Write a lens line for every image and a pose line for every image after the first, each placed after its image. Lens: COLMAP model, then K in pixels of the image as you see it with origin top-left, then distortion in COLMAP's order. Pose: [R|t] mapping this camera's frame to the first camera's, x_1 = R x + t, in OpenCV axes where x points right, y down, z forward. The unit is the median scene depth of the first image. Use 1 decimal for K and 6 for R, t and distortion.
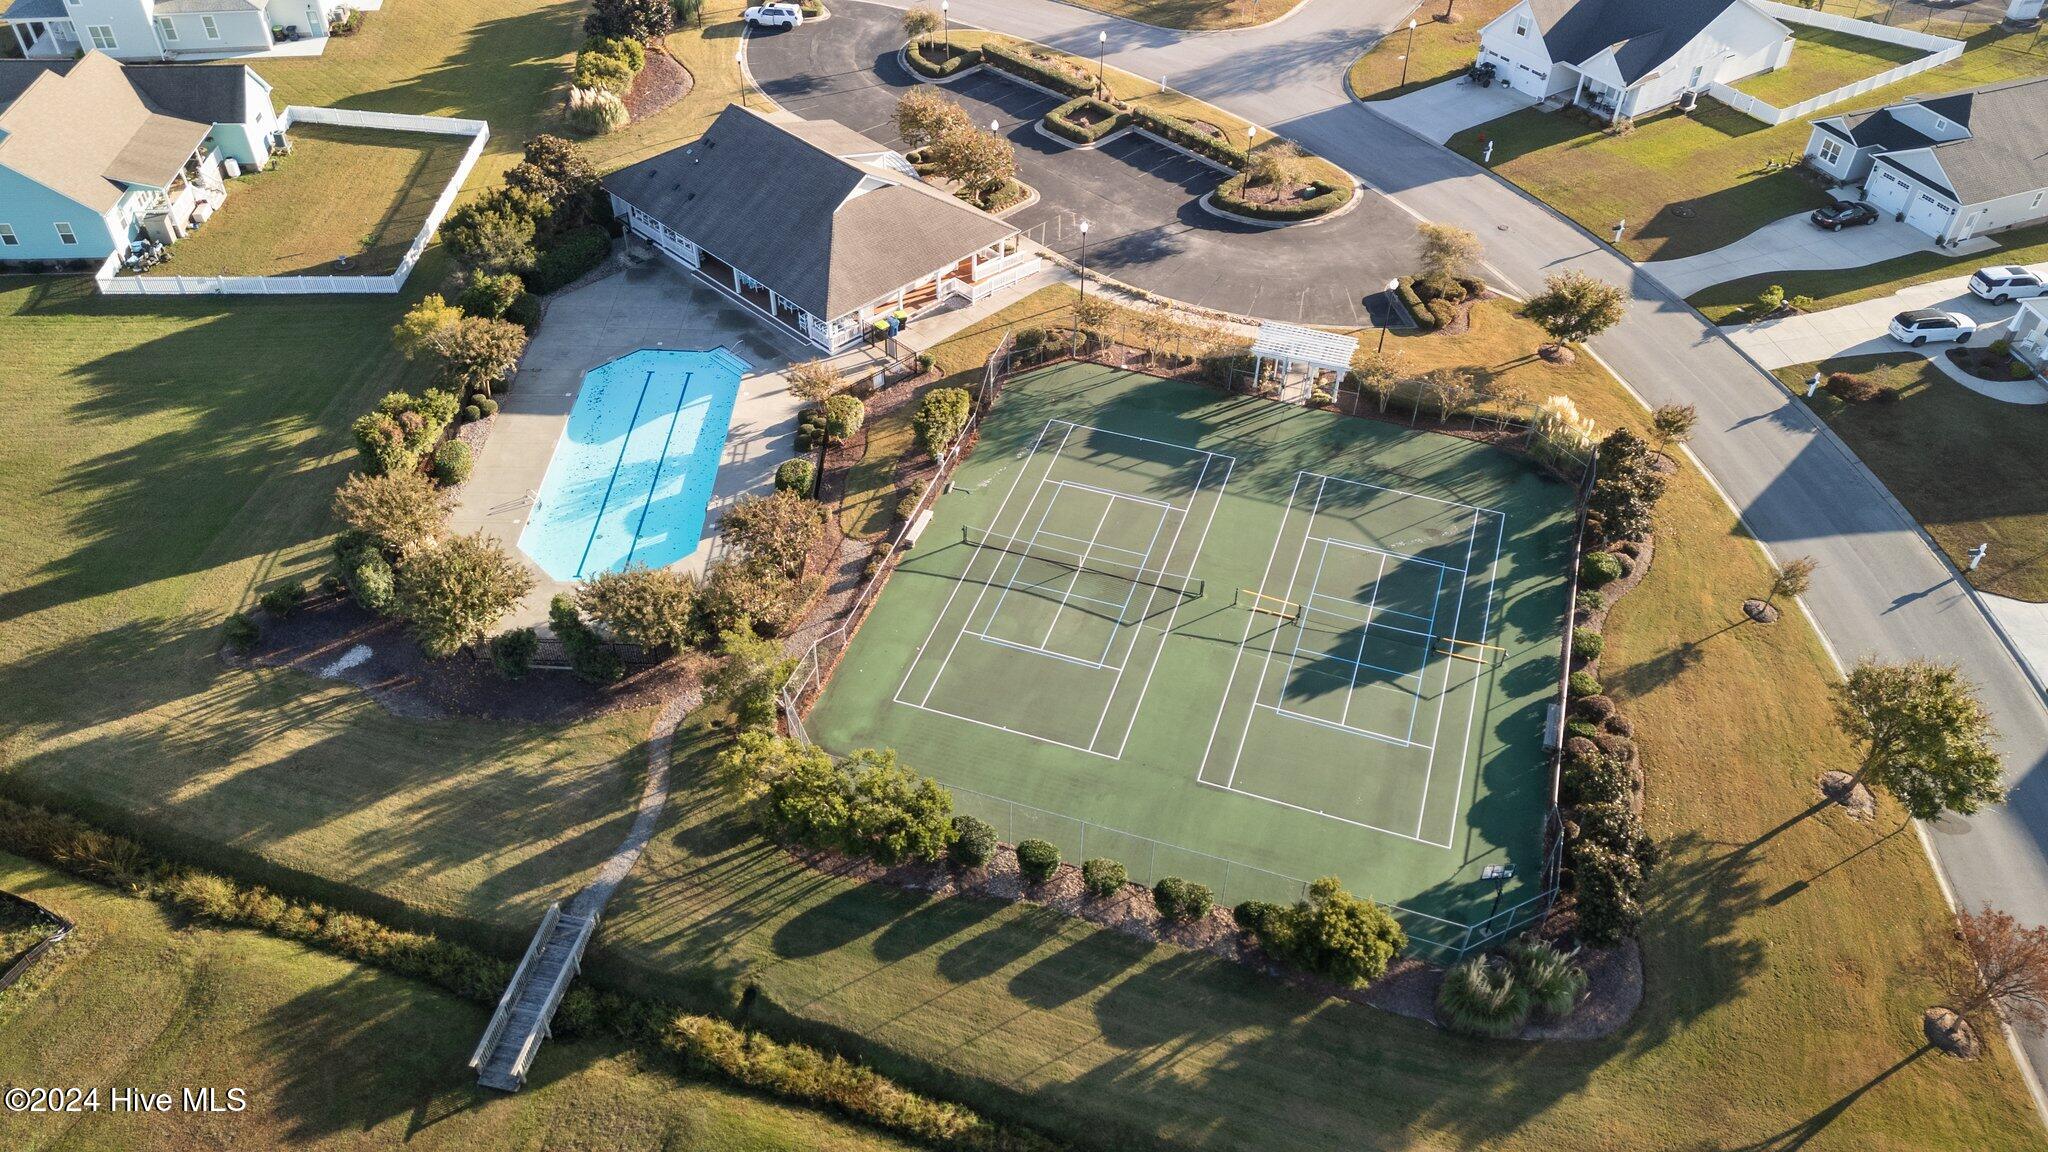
lens RADIAL K [[1472.6, 0, 1024.0], [0, 1472.6, 576.0], [0, 0, 1]] dist [0.077094, -0.070893]
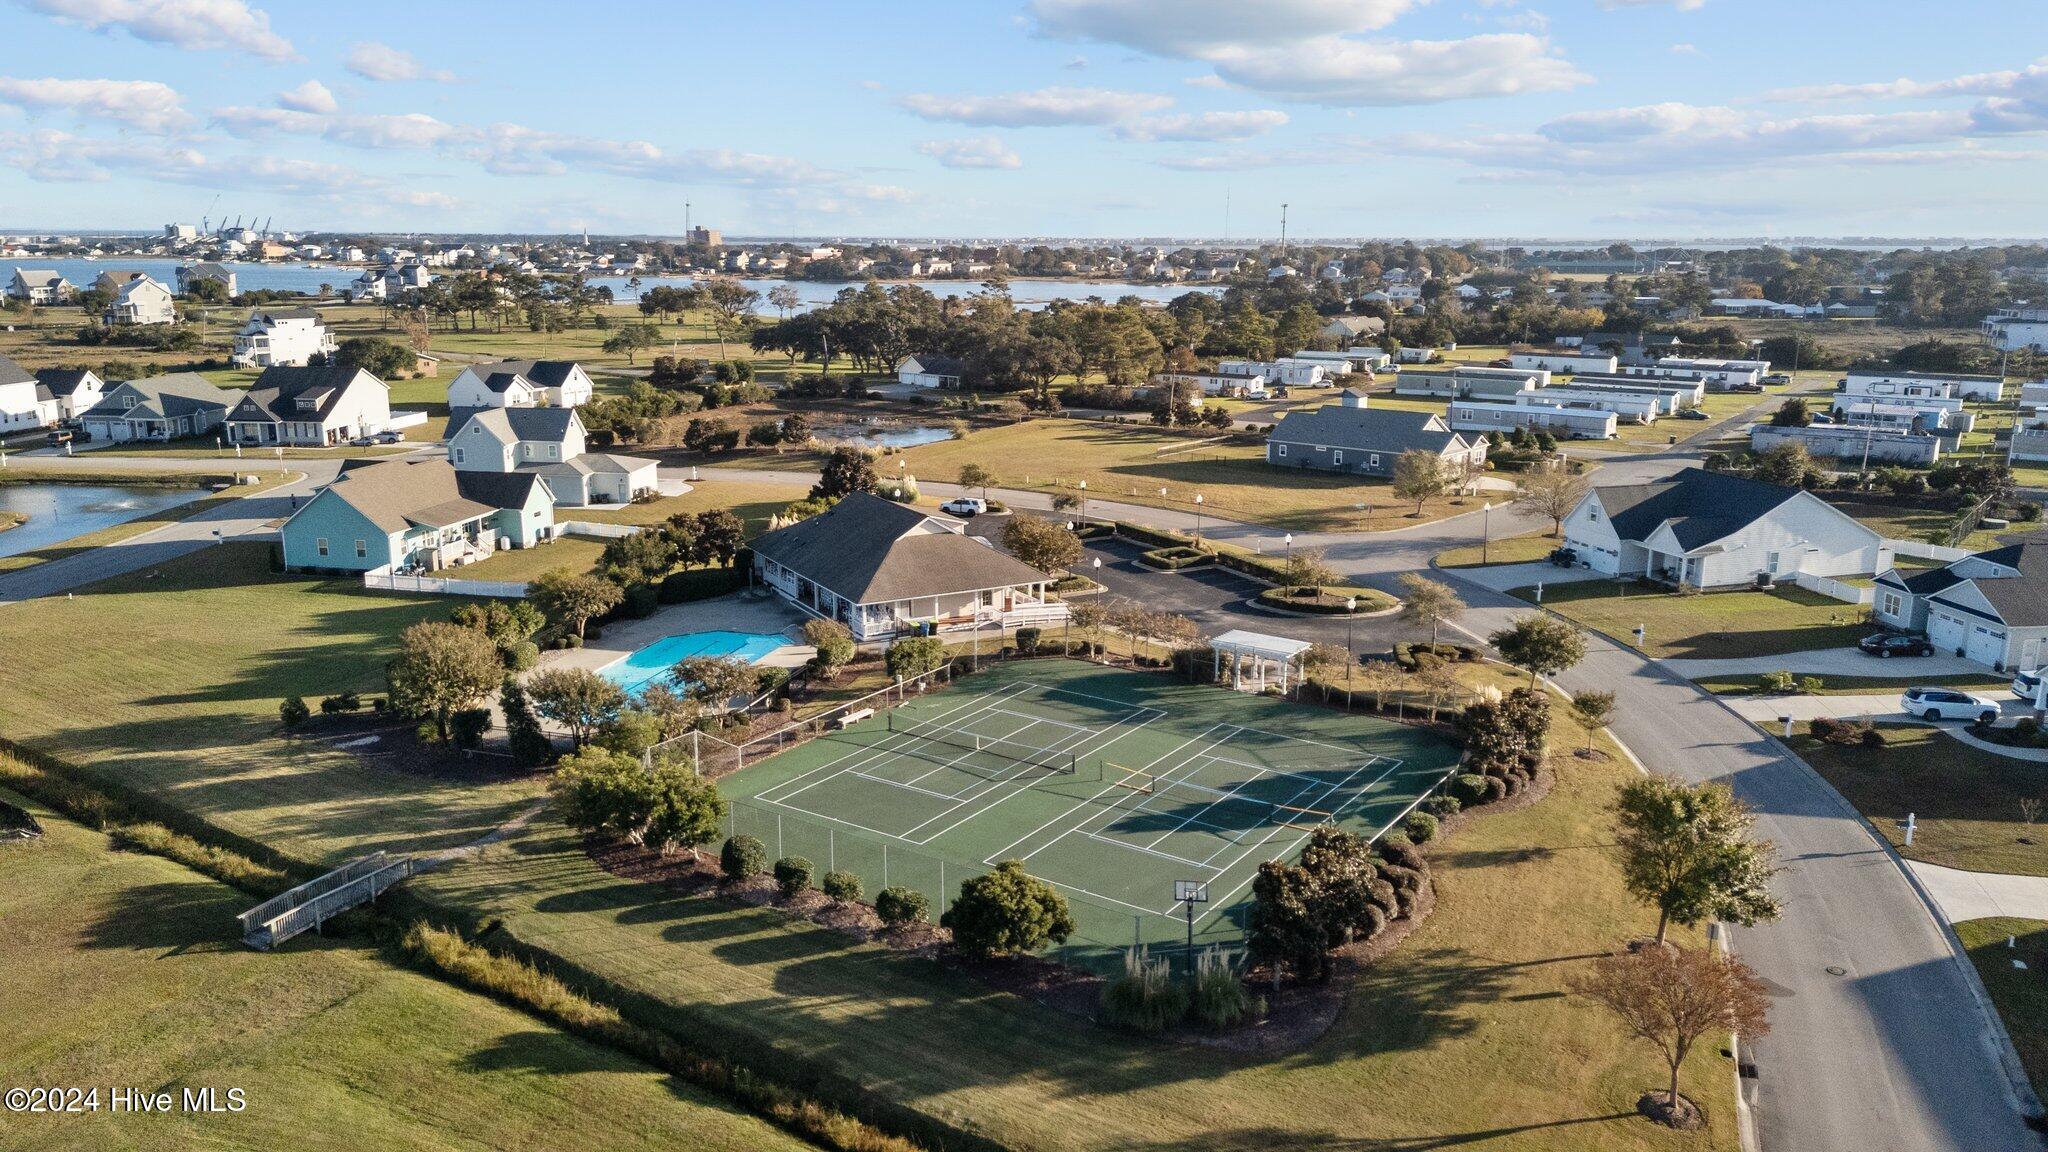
lens RADIAL K [[1472.6, 0, 1024.0], [0, 1472.6, 576.0], [0, 0, 1]] dist [0.077094, -0.070893]
pose [[0.961458, 0.048437, -0.270650, 0.339780], [-0.172923, 0.871832, -0.458265, 0.353744], [0.213765, 0.487405, 0.846606, 0.024960]]
